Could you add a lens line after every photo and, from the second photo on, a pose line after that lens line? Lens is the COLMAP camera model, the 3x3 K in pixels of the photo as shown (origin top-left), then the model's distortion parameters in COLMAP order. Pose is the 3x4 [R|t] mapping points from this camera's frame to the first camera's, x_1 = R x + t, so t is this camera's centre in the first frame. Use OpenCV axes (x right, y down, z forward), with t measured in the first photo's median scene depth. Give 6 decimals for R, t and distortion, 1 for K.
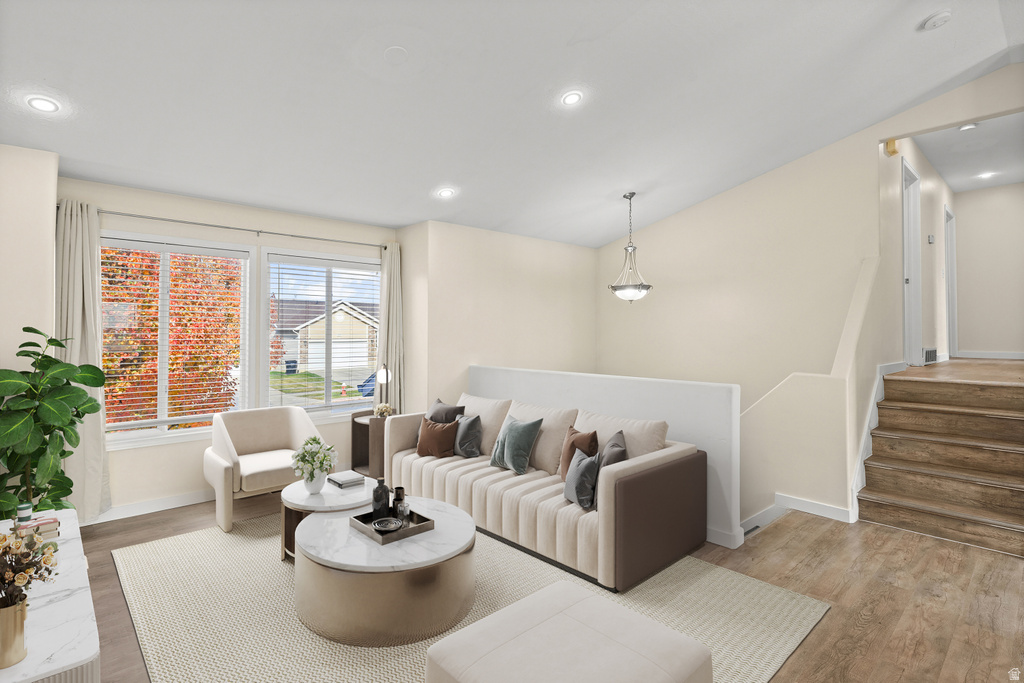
lens RADIAL K [[507.1, 0, 492.8], [0, 507.1, 338.5], [0, 0, 1]] dist [-0.000828, -0.000069]
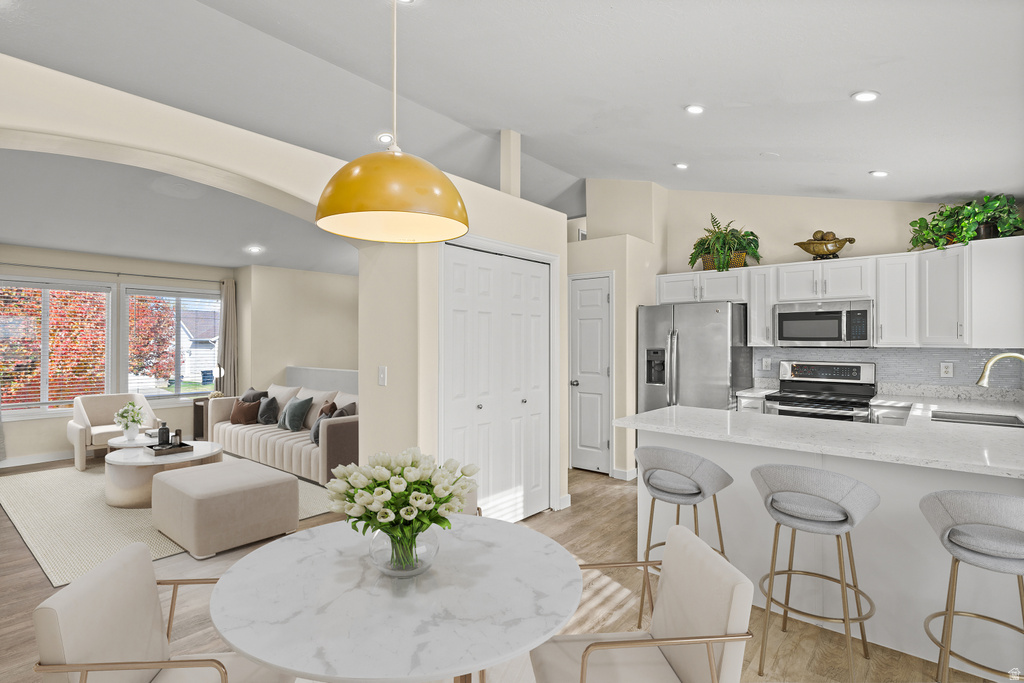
lens RADIAL K [[489.2, 0, 512.0], [0, 489.2, 341.5], [0, 0, 1]] dist [-0.001548, -0.000111]
pose [[0.990166, -0.004123, 0.139833, 0.455967], [0.005865, 0.999910, -0.012047, 0.007089], [-0.139771, 0.012749, 0.990102, -0.536310]]
